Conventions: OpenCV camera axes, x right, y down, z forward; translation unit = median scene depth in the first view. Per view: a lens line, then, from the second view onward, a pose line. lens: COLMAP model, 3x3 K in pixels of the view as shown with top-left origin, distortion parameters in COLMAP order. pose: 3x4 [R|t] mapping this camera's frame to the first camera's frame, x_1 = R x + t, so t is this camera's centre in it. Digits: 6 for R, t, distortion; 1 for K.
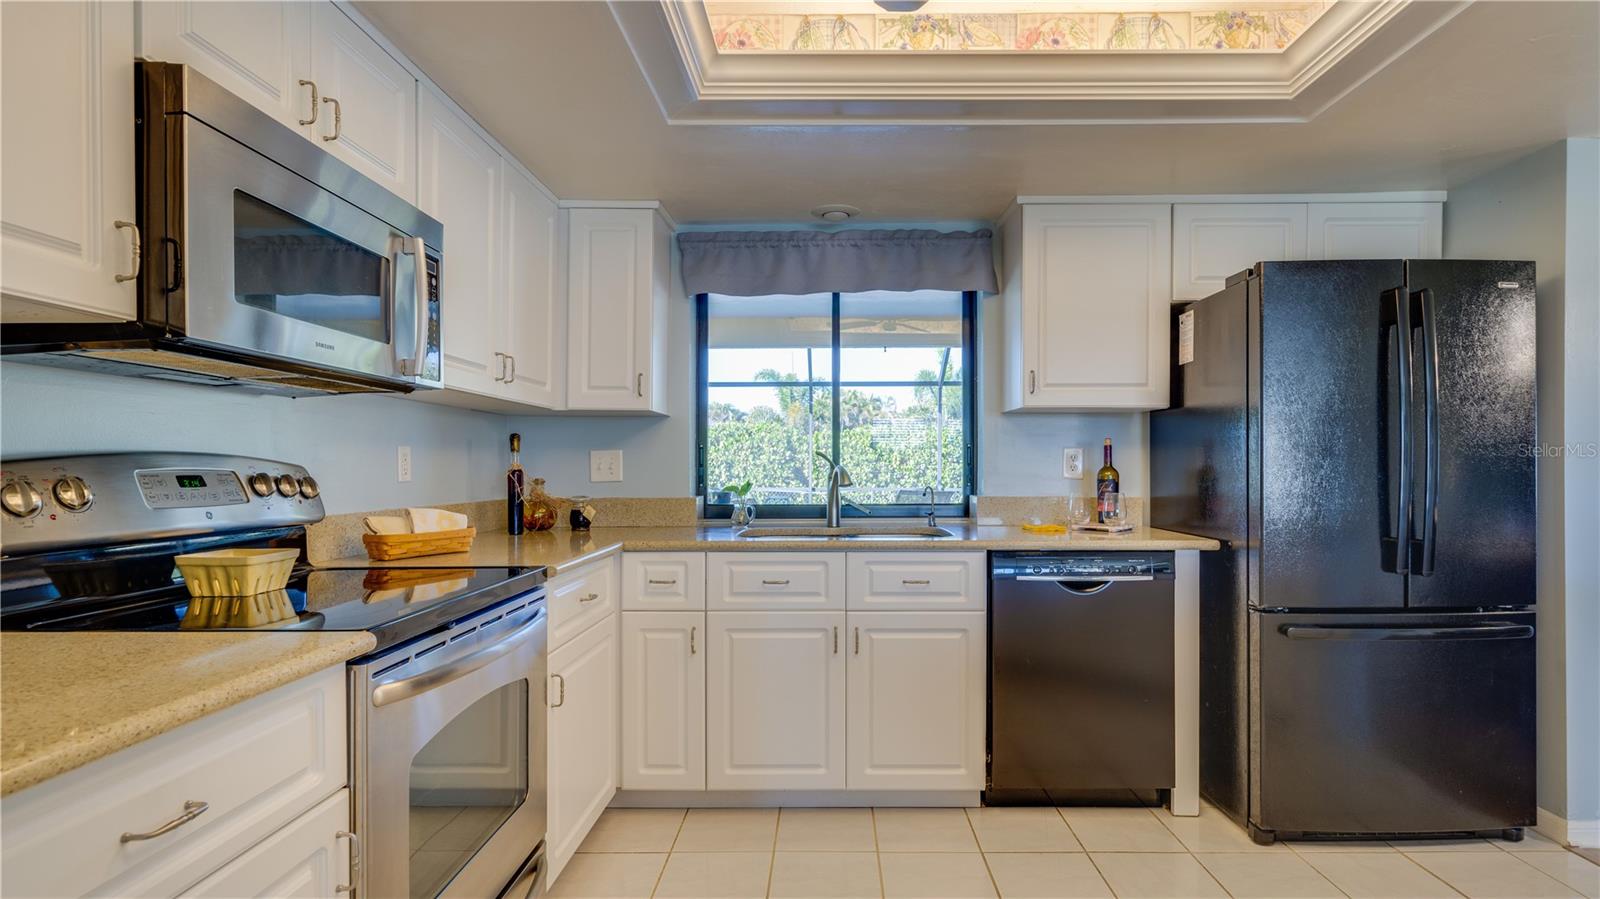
lens RADIAL K [[778.9, 0, 824.8], [0, 778.9, 472.4], [0, 0, 1]] dist [-0.006045, -0.000749]
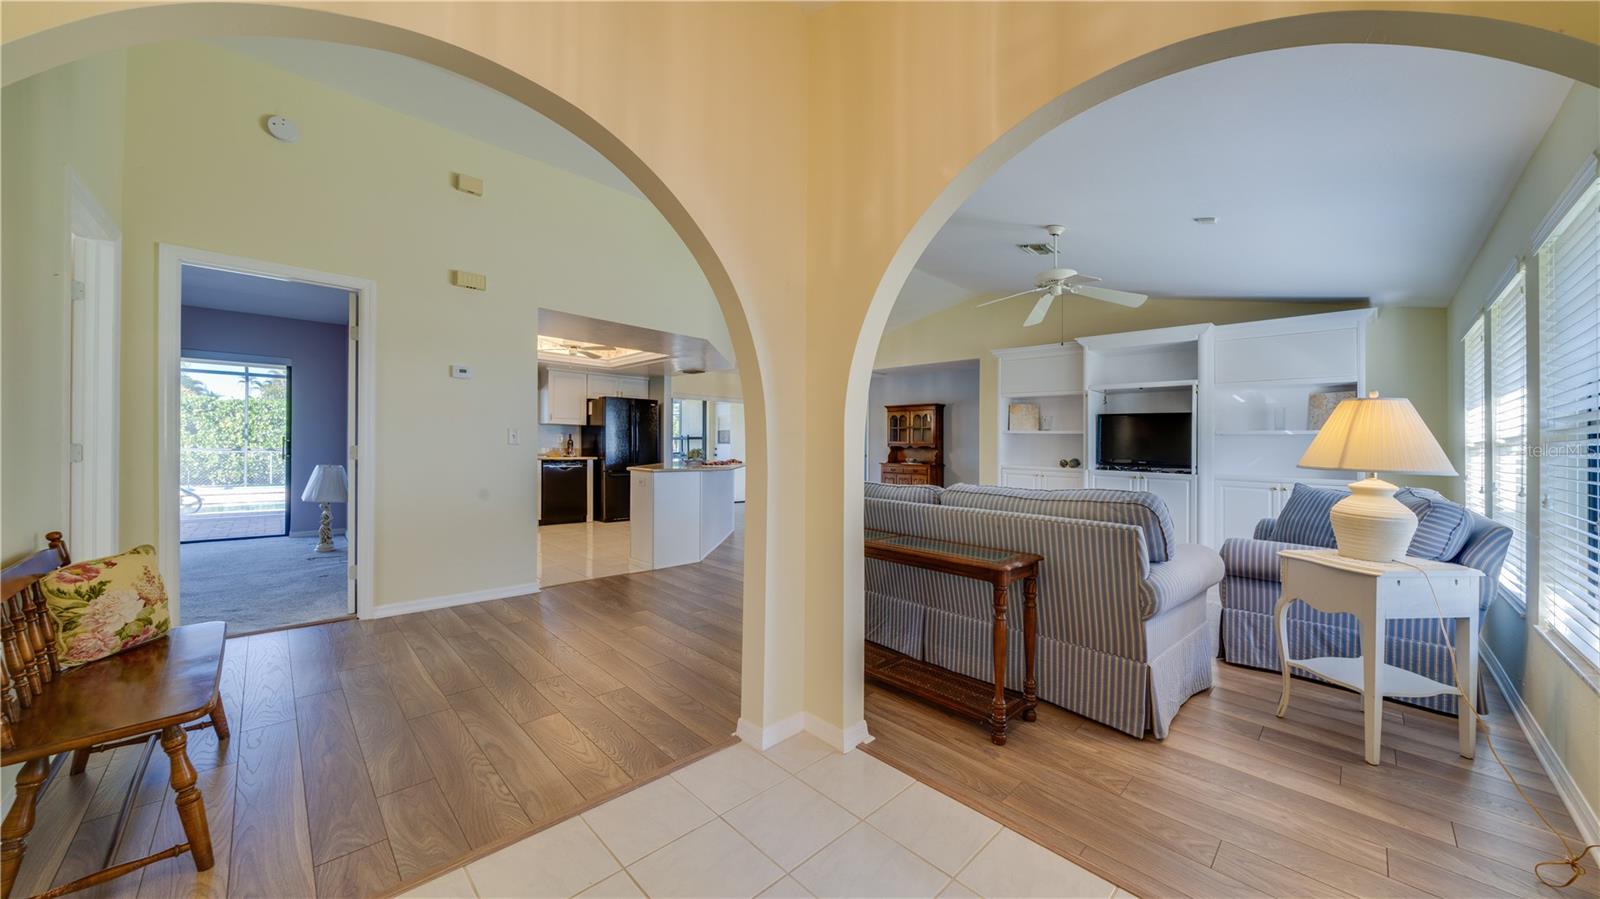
lens RADIAL K [[551.3, 0, 789.6], [0, 551.3, 451.2], [0, 0, 1]] dist [-0.006138, 0.000161]
pose [[0.719866, 0.001480, 0.694111, -0.746131], [-0.011970, 0.999875, 0.010282, 0.009427], [-0.694010, -0.015710, 0.719794, -1.711371]]
